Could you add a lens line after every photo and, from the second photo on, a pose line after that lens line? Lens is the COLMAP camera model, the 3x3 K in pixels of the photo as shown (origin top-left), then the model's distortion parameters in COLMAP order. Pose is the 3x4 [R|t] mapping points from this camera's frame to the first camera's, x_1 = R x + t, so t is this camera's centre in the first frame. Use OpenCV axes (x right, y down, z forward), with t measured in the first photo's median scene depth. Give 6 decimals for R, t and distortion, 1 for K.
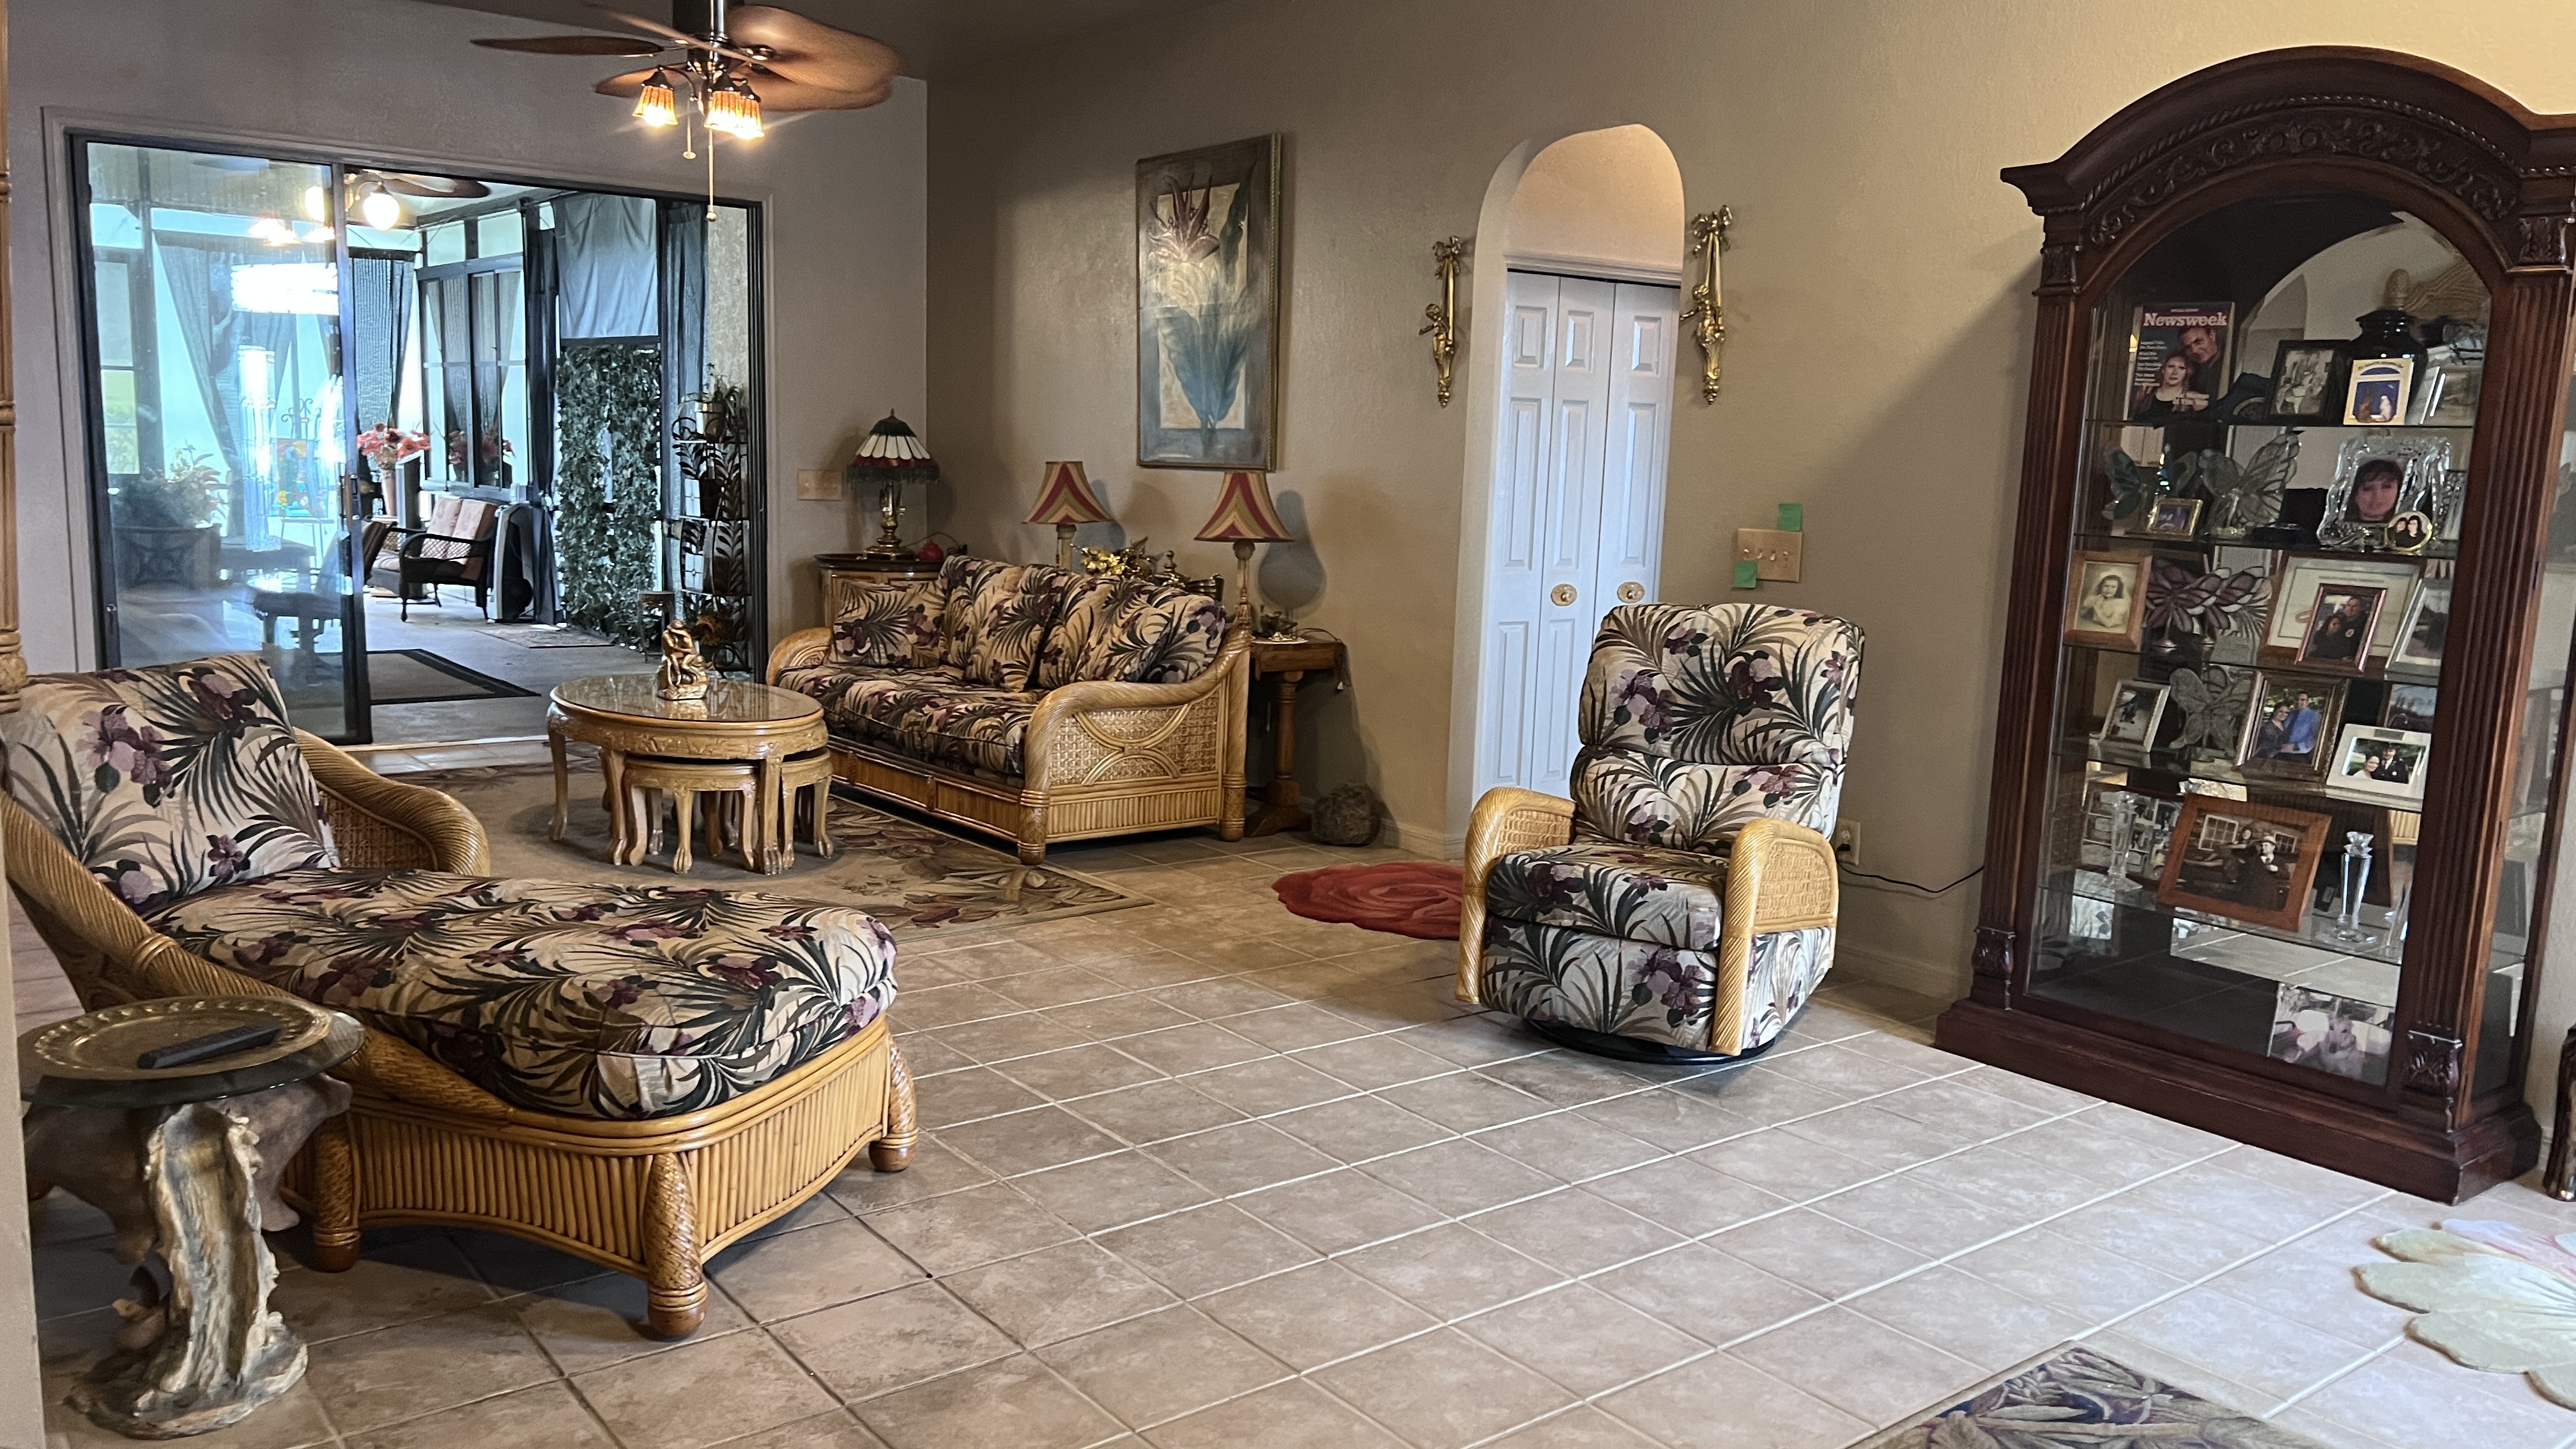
lens RADIAL K [[1905.3, 0, 1294.4], [0, 1905.3, 777.2], [0, 0, 1]] dist [0.127401, -0.210331]
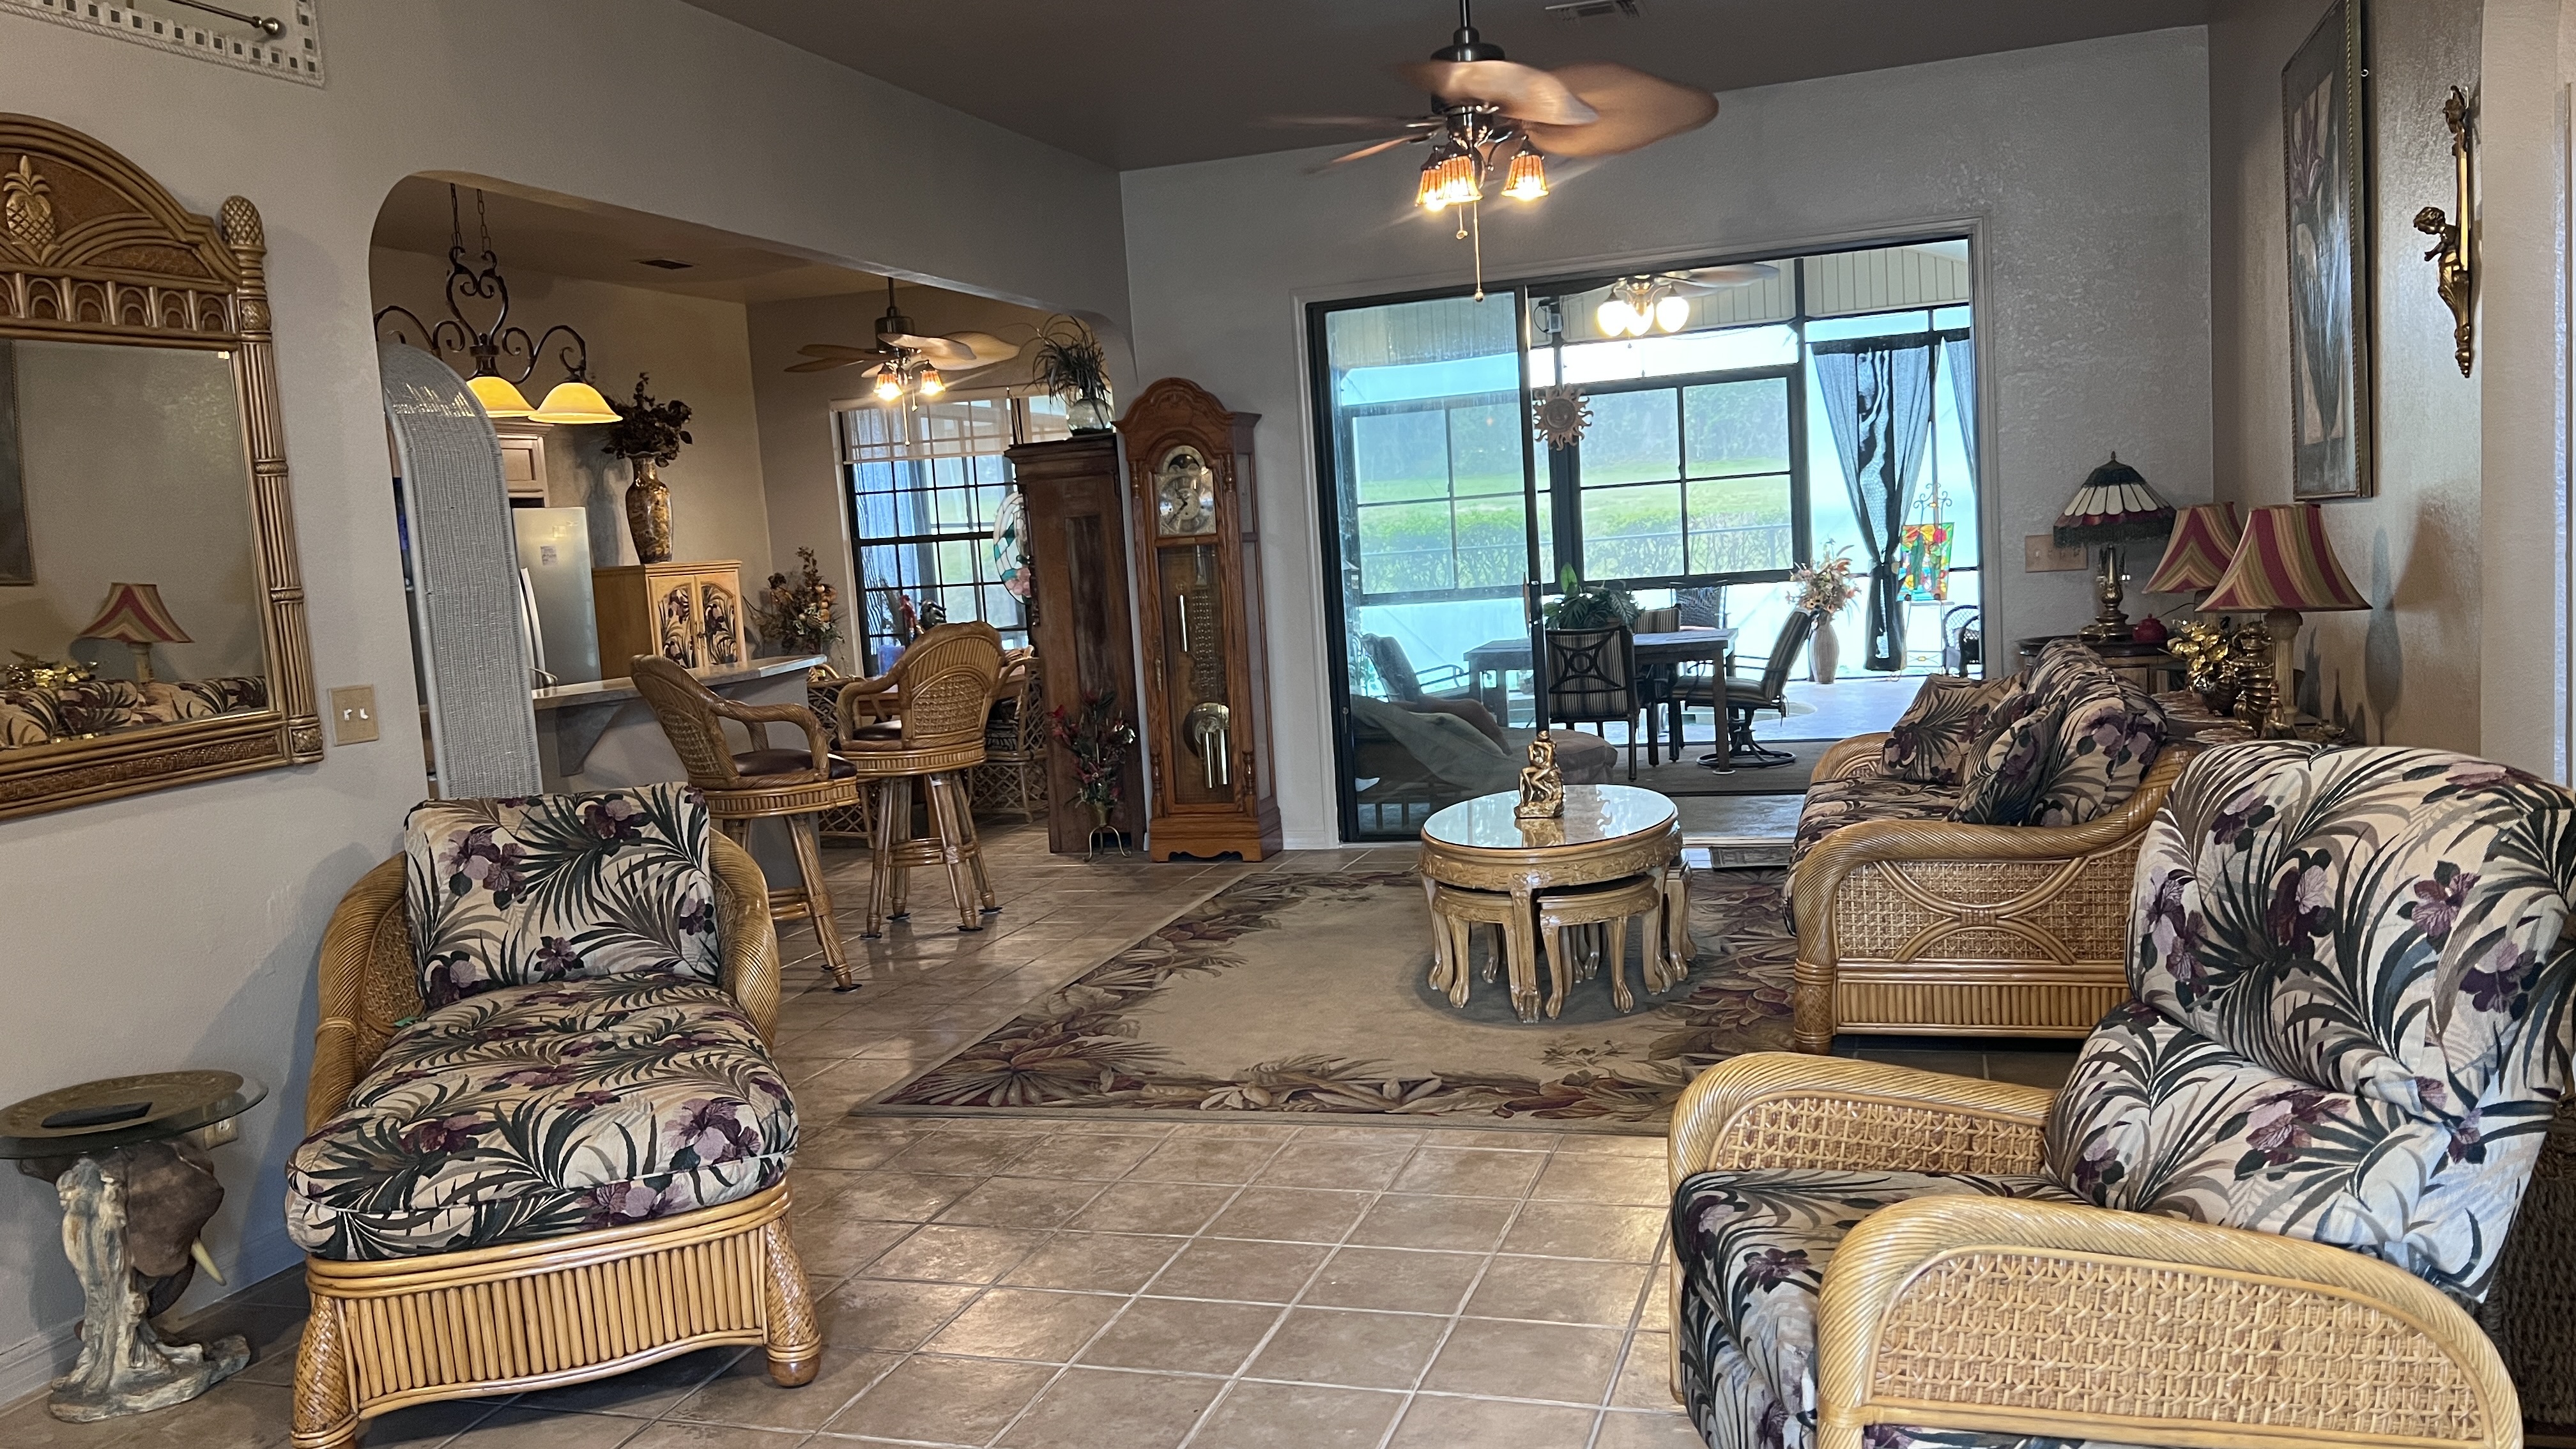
lens RADIAL K [[1943.7, 0, 1281.6], [0, 1943.7, 738.3], [0, 0, 1]] dist [0.135824, -0.239122]
pose [[0.549946, 0.015475, -0.835057, 0.324626], [-0.059013, 0.998049, -0.020369, -0.043167], [0.833113, 0.060482, 0.549787, 0.320324]]
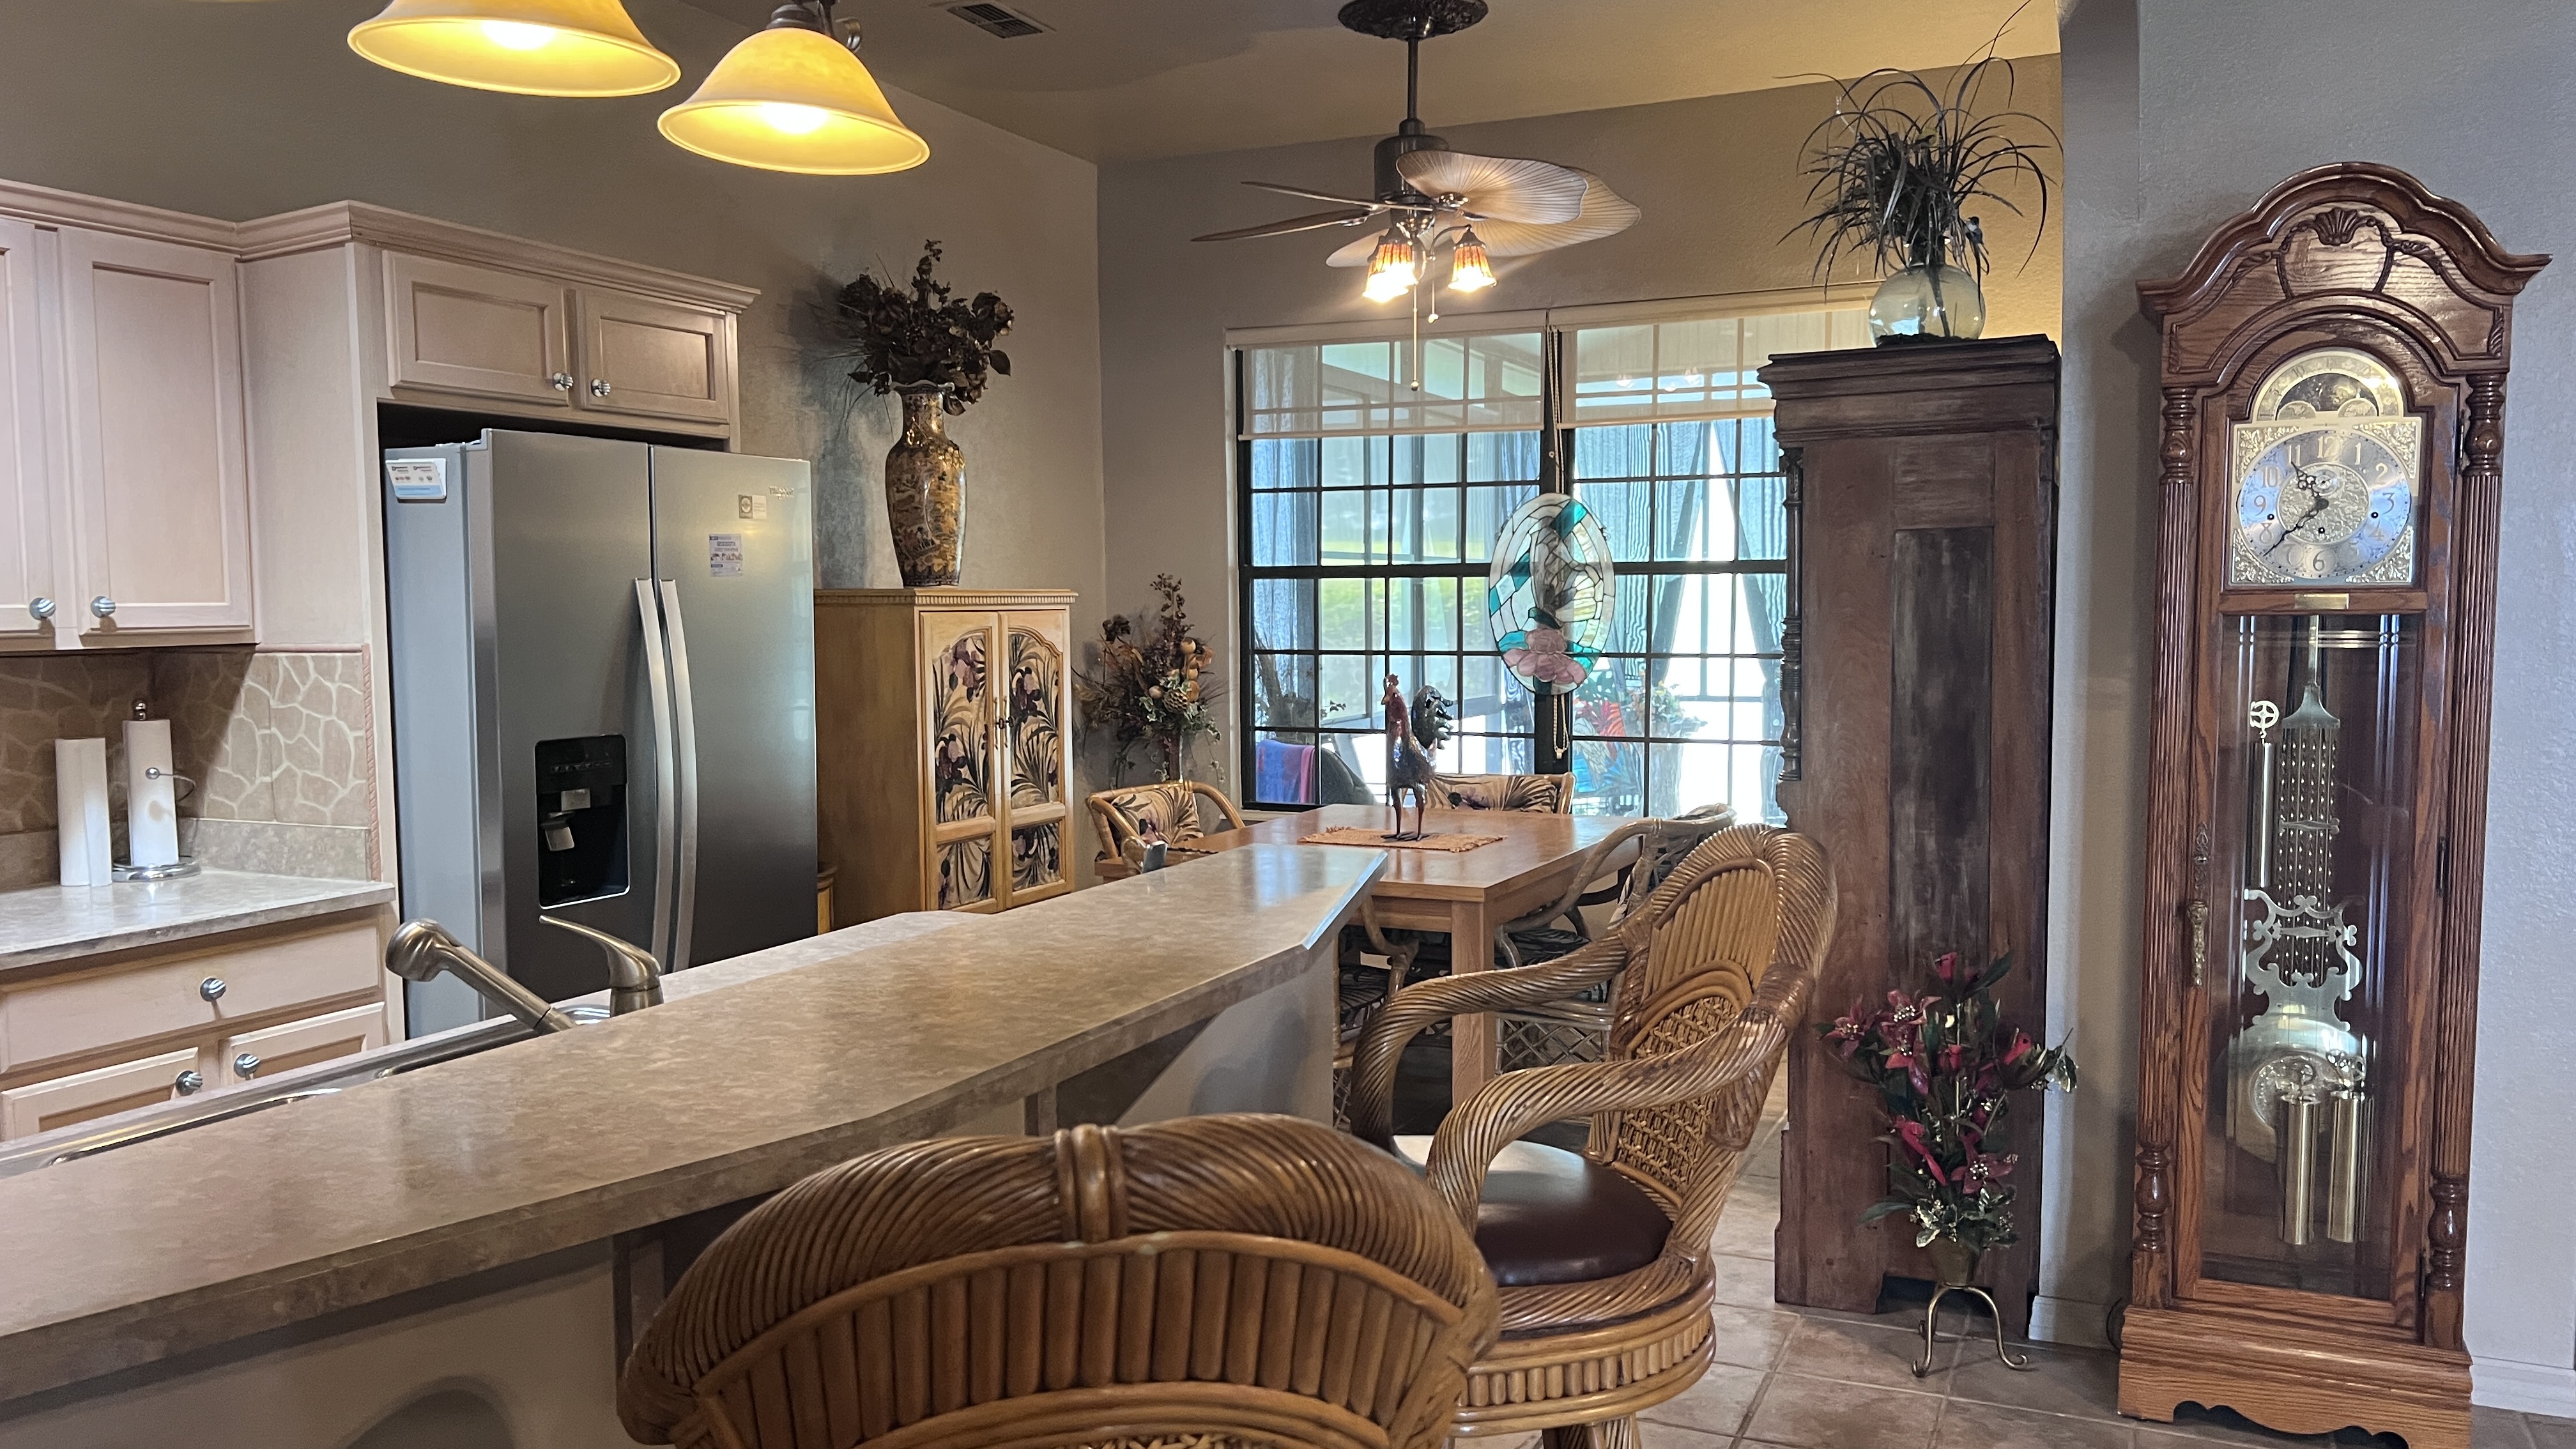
lens RADIAL K [[1943.7, 0, 1281.6], [0, 1943.7, 738.3], [0, 0, 1]] dist [0.135824, -0.239122]
pose [[0.461989, 0.025949, -0.886506, -0.353140], [-0.129406, 0.990847, -0.038435, -0.100043], [0.877394, 0.132476, 0.461119, 0.488893]]
